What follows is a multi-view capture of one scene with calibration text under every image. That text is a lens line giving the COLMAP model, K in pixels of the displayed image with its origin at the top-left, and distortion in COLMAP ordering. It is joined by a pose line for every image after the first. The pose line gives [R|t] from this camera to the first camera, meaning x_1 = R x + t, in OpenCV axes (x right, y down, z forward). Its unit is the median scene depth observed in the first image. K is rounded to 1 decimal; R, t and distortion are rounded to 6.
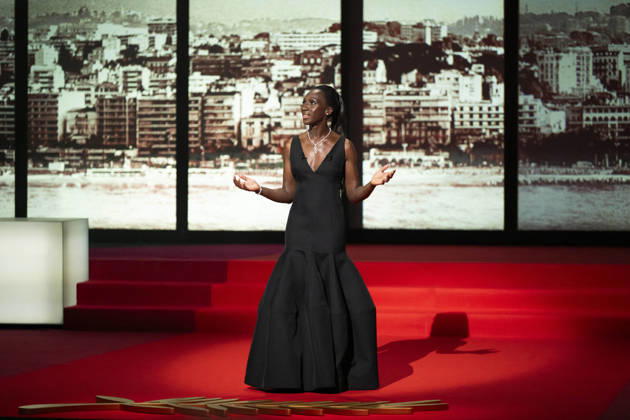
lens RADIAL K [[3584.6, 0, 315.0], [0, 3584.6, 210.0], [0, 0, 1]] dist [-0.010104, 1.778317]
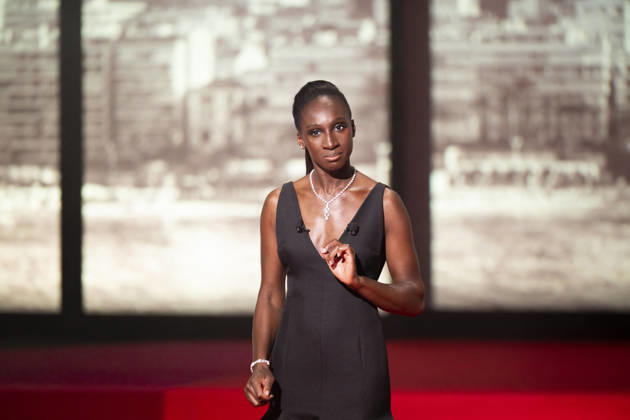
lens RADIAL K [[3144.8, 0, 315.0], [0, 3144.8, 210.0], [0, 0, 1]] dist [0.089456, -2.338503]
pose [[0.999431, -0.001149, -0.033700, 0.011836], [0.001268, 0.999993, 0.003512, -0.010182], [0.033696, -0.003553, 0.999426, 0.561365]]
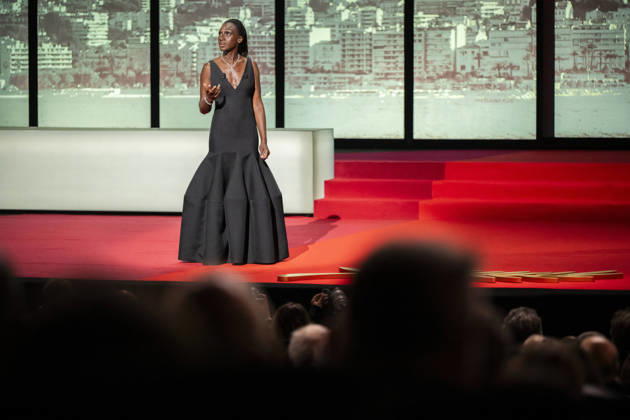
lens RADIAL K [[3144.8, 0, 315.0], [0, 3144.8, 210.0], [0, 0, 1]] dist [0.089456, -2.338503]
pose [[0.997522, -0.001866, -0.070334, 0.007207], [0.003567, 0.999704, 0.024081, 0.003948], [0.070268, -0.024272, 0.997233, -0.093084]]
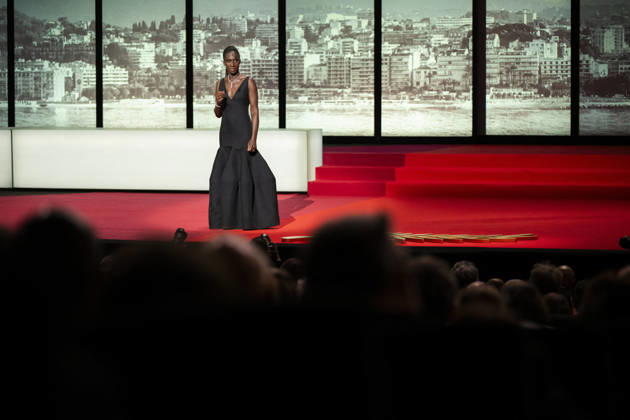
lens RADIAL K [[3144.8, 0, 315.0], [0, 3144.8, 210.0], [0, 0, 1]] dist [0.089456, -2.338503]
pose [[0.998300, -0.002599, -0.058235, 0.019122], [0.004052, 0.999683, 0.024851, 0.003379], [0.058152, -0.025044, 0.997994, -0.470218]]
